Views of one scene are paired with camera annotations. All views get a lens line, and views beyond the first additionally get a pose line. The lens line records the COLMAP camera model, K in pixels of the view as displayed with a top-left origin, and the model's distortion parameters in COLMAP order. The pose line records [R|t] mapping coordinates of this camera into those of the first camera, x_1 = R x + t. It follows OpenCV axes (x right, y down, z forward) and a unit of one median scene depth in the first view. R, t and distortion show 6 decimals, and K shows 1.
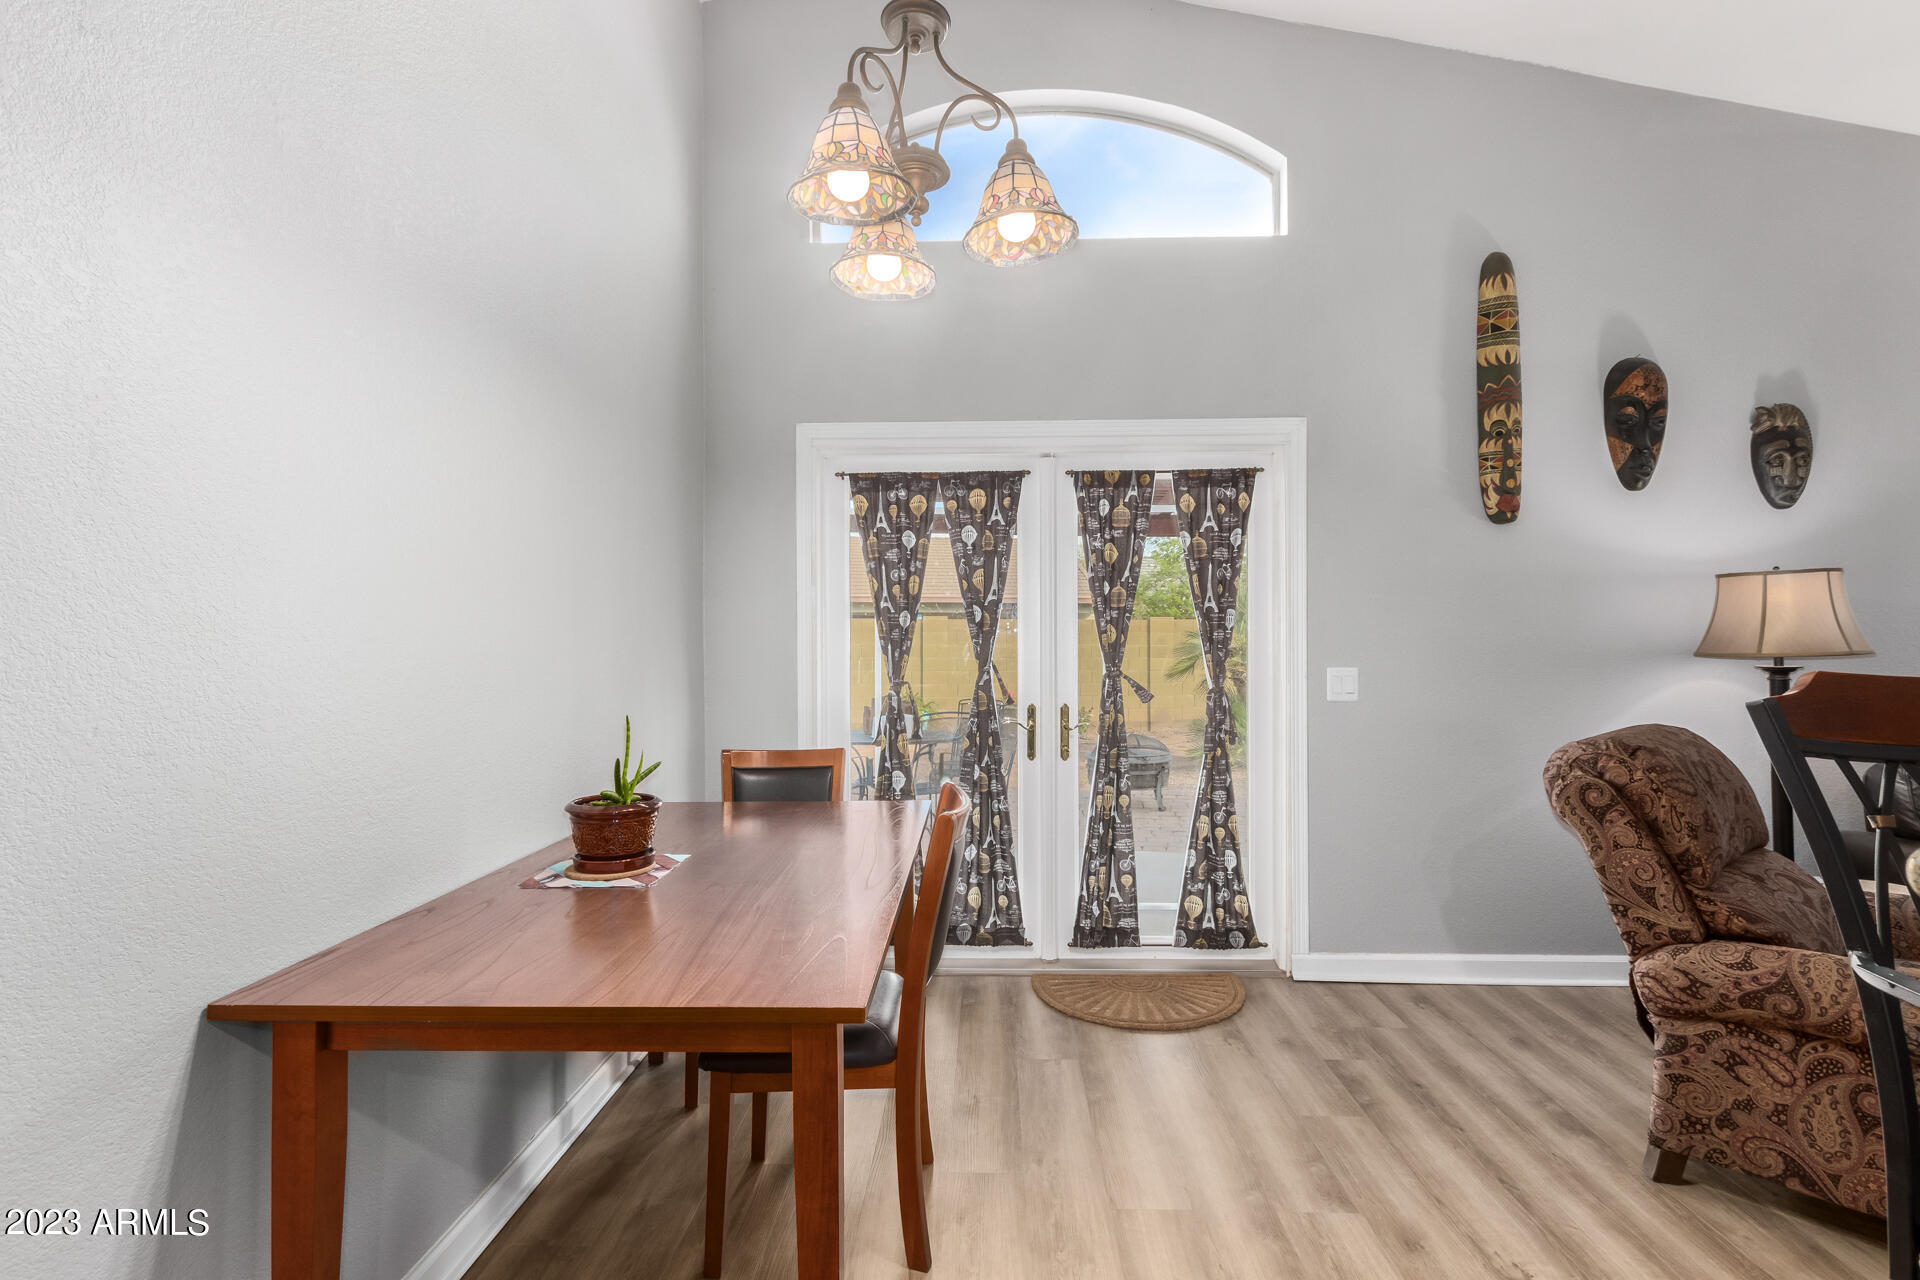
lens RADIAL K [[891.4, 0, 953.0], [0, 891.4, 638.4], [0, 0, 1]] dist [0.003707, -0.000016]
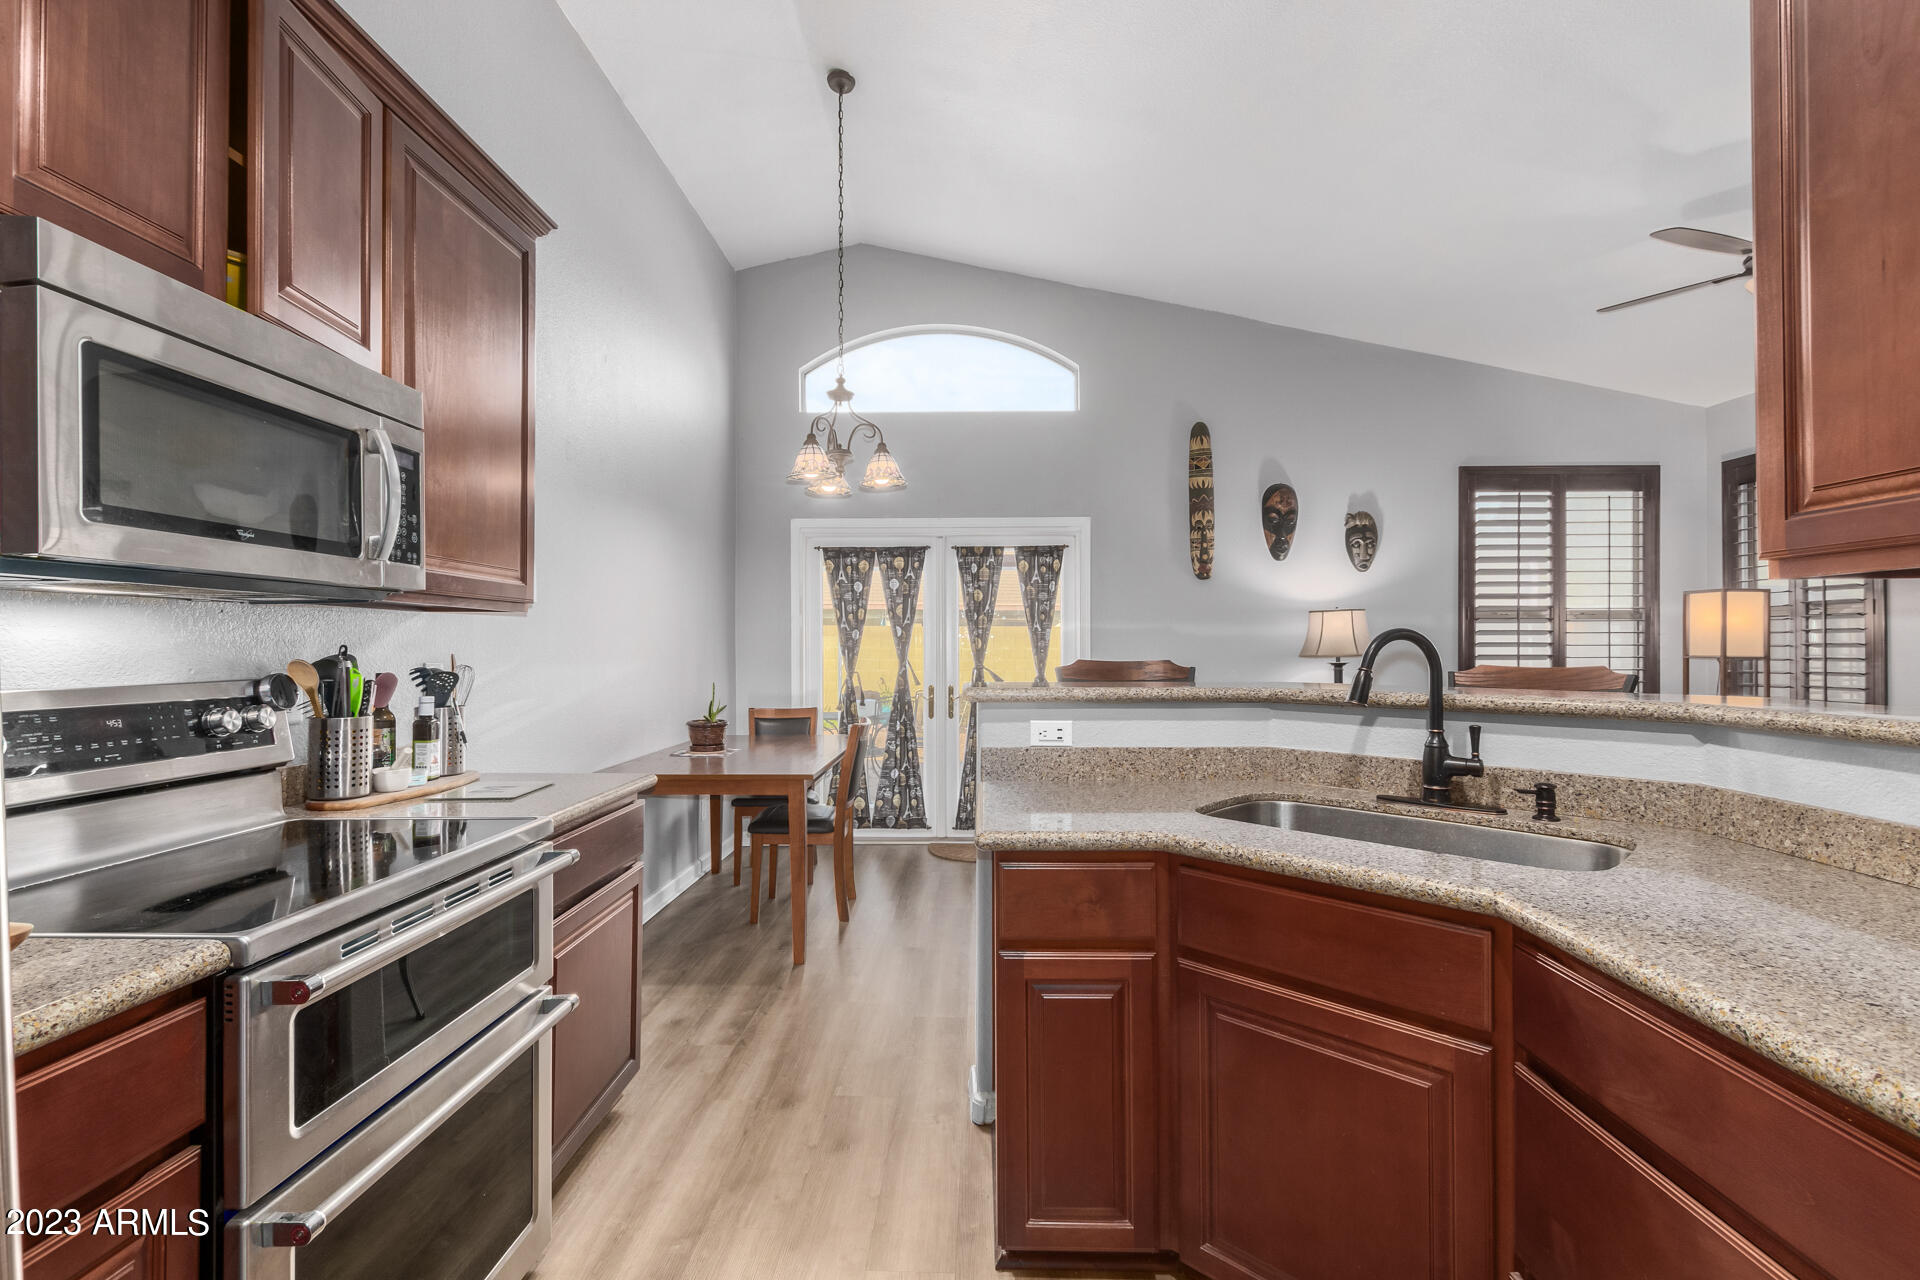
lens RADIAL K [[864.6, 0, 960.0], [0, 864.6, 640.0], [0, 0, 1]] dist [0.000785, 0.000022]
pose [[0.999780, 0.001645, 0.020932, 0.109476], [-0.001527, 0.999983, -0.005628, -0.002112], [-0.020941, 0.005594, 0.999765, -0.637707]]
